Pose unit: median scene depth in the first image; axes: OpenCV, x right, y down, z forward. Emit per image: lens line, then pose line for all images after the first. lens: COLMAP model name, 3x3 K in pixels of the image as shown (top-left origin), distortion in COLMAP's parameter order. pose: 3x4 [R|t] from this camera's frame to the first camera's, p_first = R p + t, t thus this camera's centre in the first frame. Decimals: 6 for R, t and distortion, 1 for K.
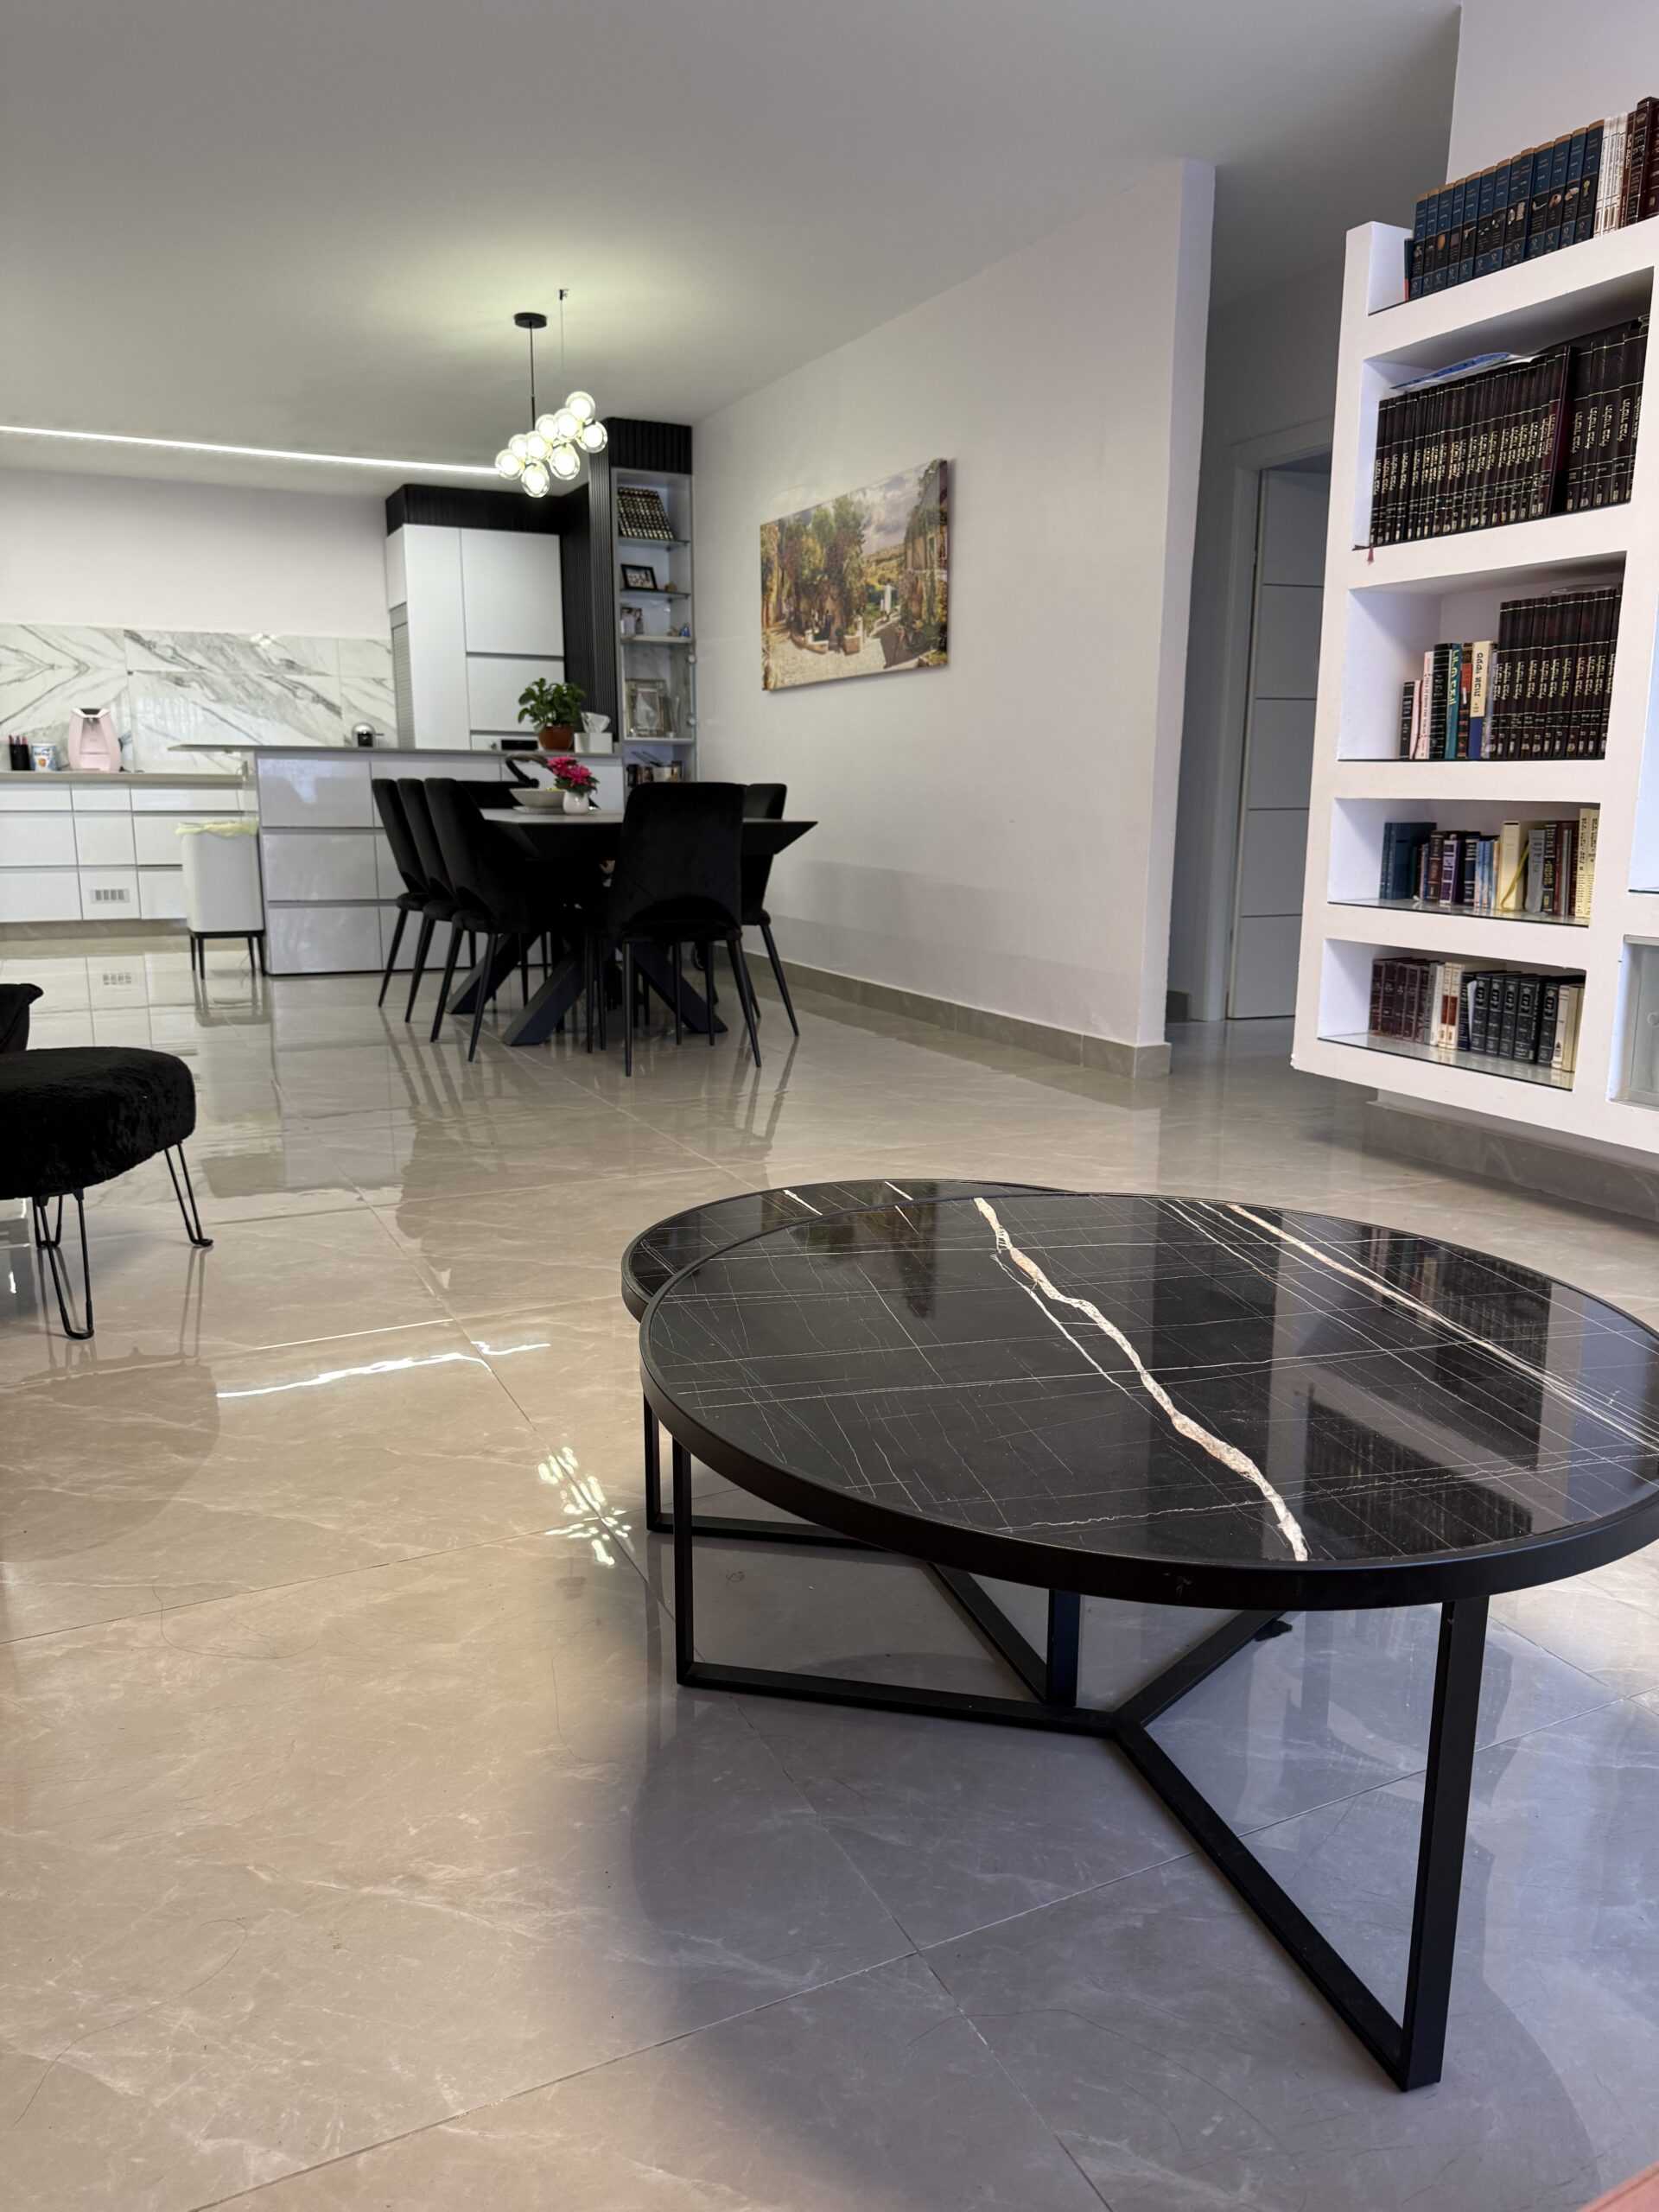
lens RADIAL K [[1526.7, 0, 829.5], [0, 1526.7, 1106.0], [0, 0, 1]] dist [0.058967, -0.000902]
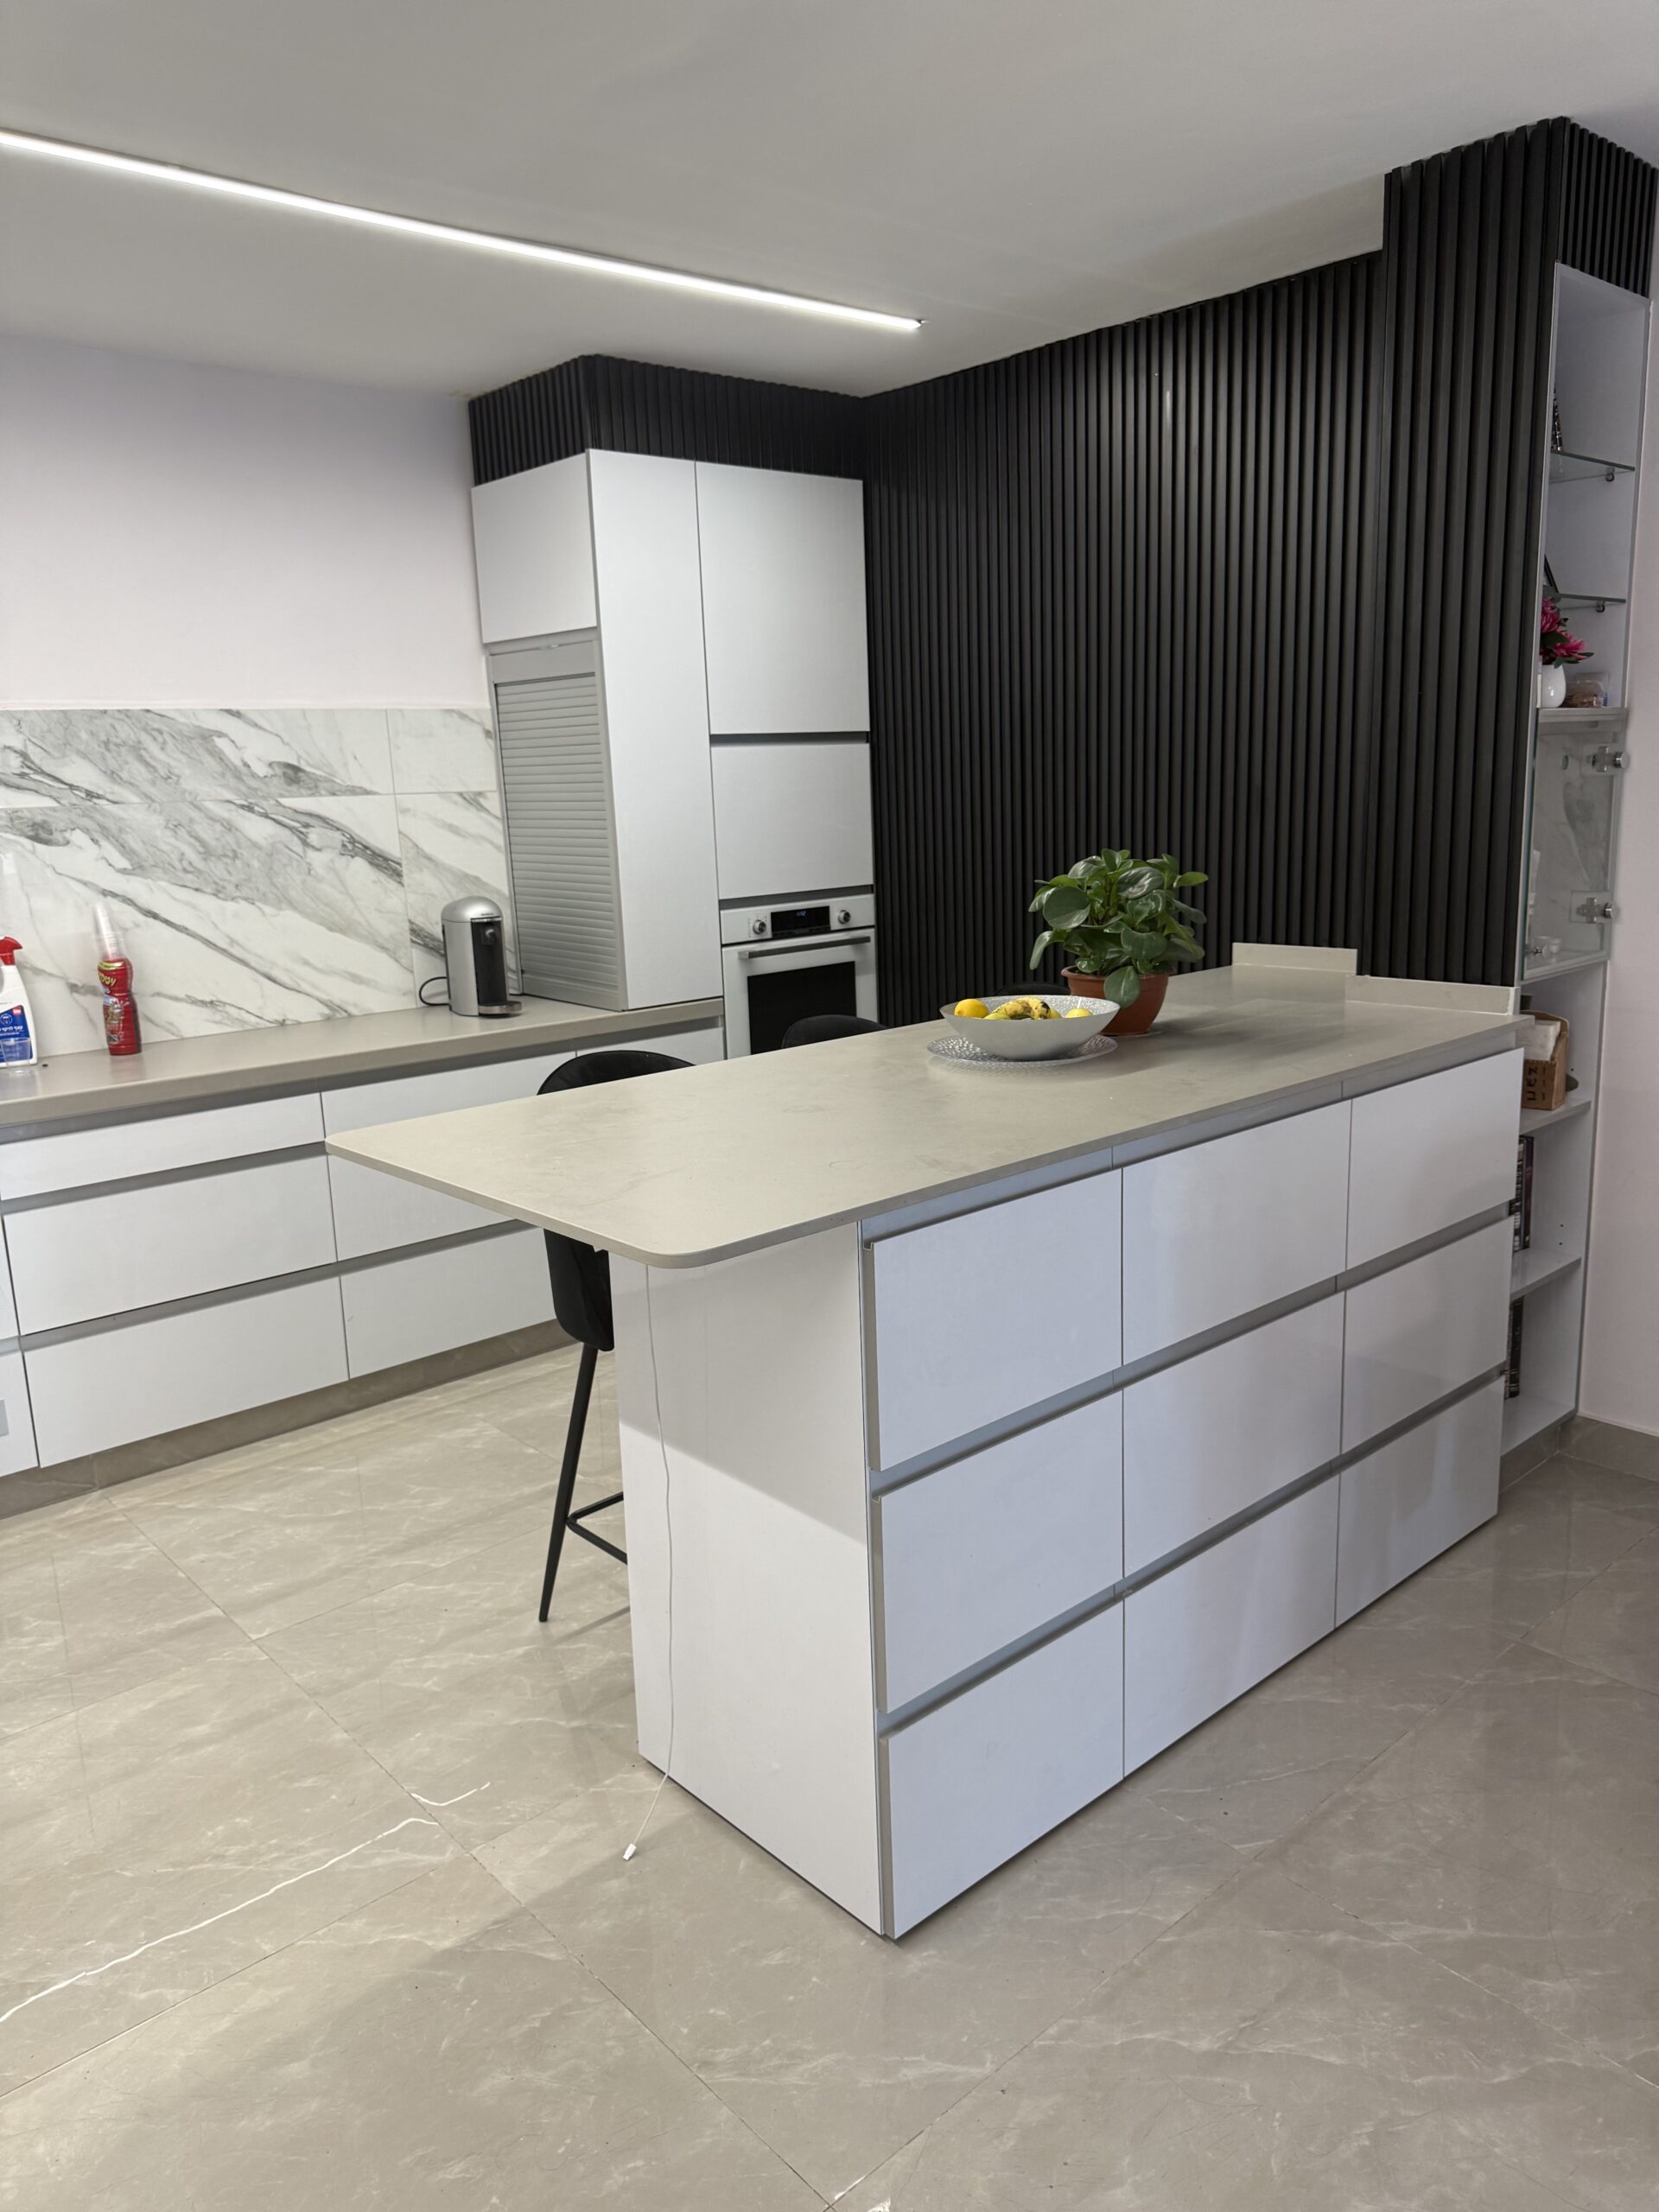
lens RADIAL K [[1570.2, 0, 829.5], [0, 1570.2, 1106.0], [0, 0, 1]] dist [0.134442, -0.138329]
pose [[0.963414, -0.092194, 0.251662, -0.472833], [0.093598, 0.995589, 0.006414, -0.263217], [-0.251143, 0.017376, 0.967794, 0.764246]]
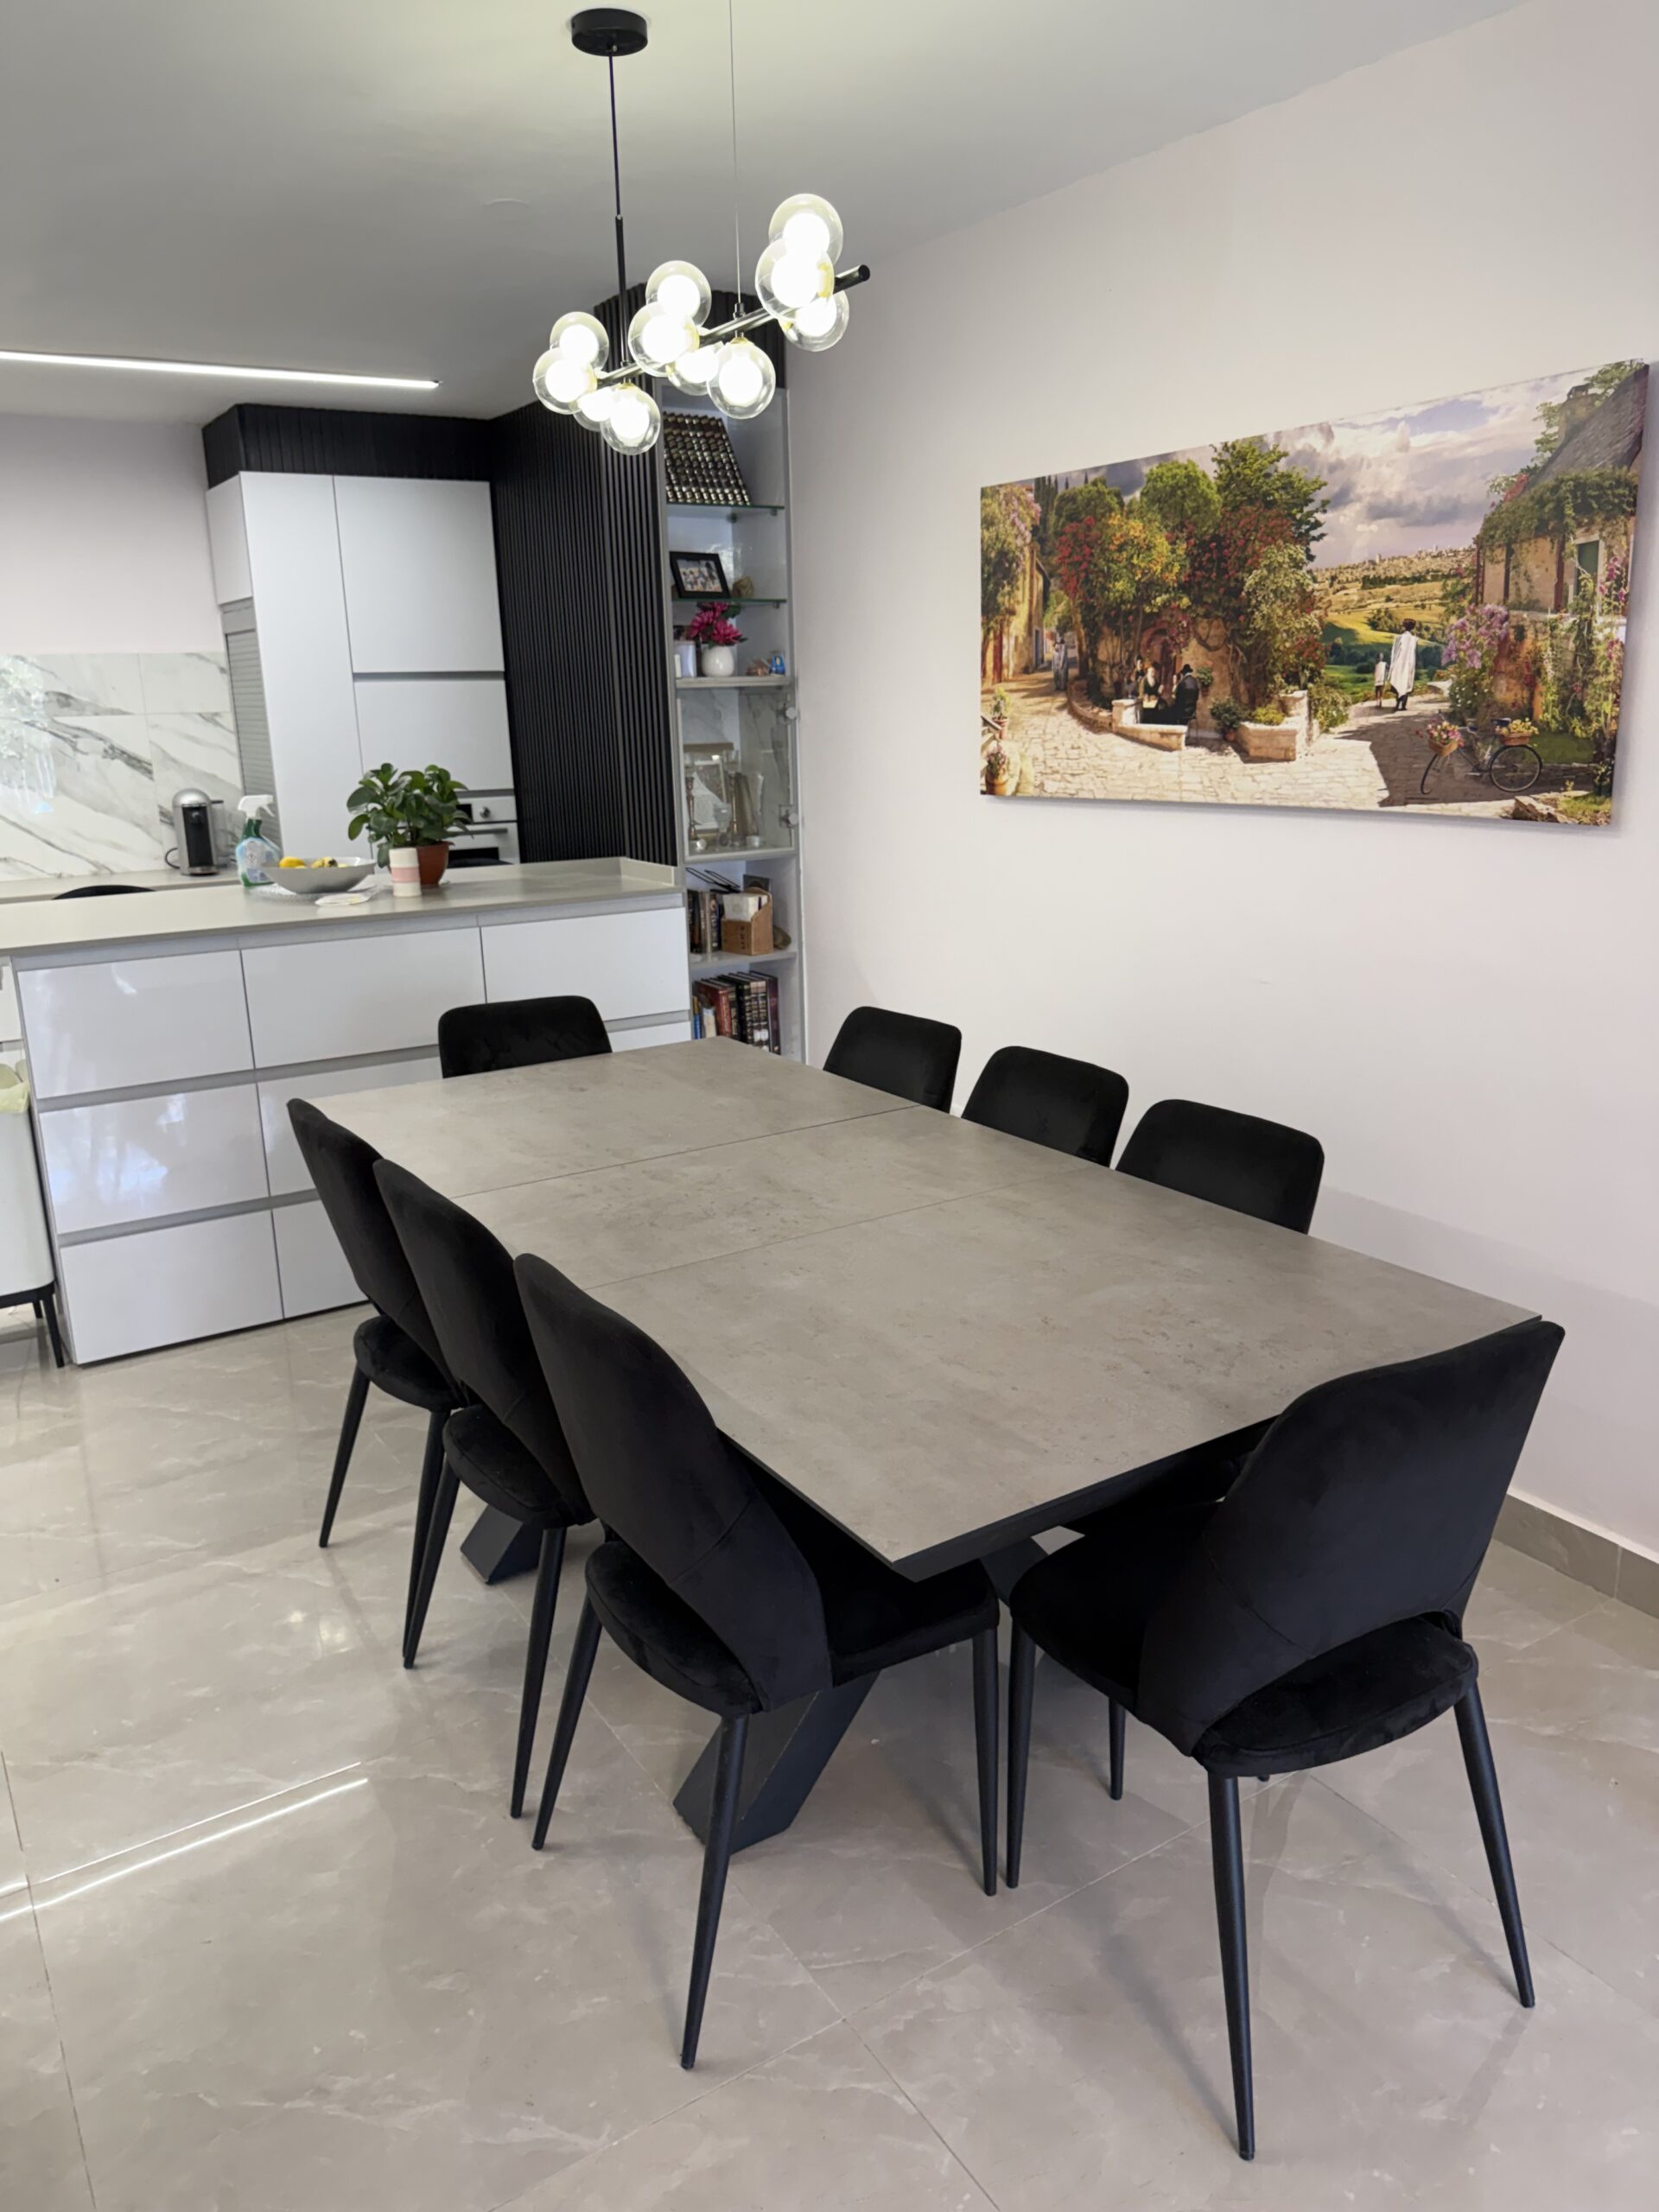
lens RADIAL K [[1564.3, 0, 829.5], [0, 1564.3, 1106.0], [0, 0, 1]] dist [0.074812, -0.133457]
pose [[0.993332, -0.052835, 0.102466, -0.169204], [0.048053, 0.997662, 0.048592, -0.201404], [-0.104793, -0.043344, 0.993549, 0.474521]]
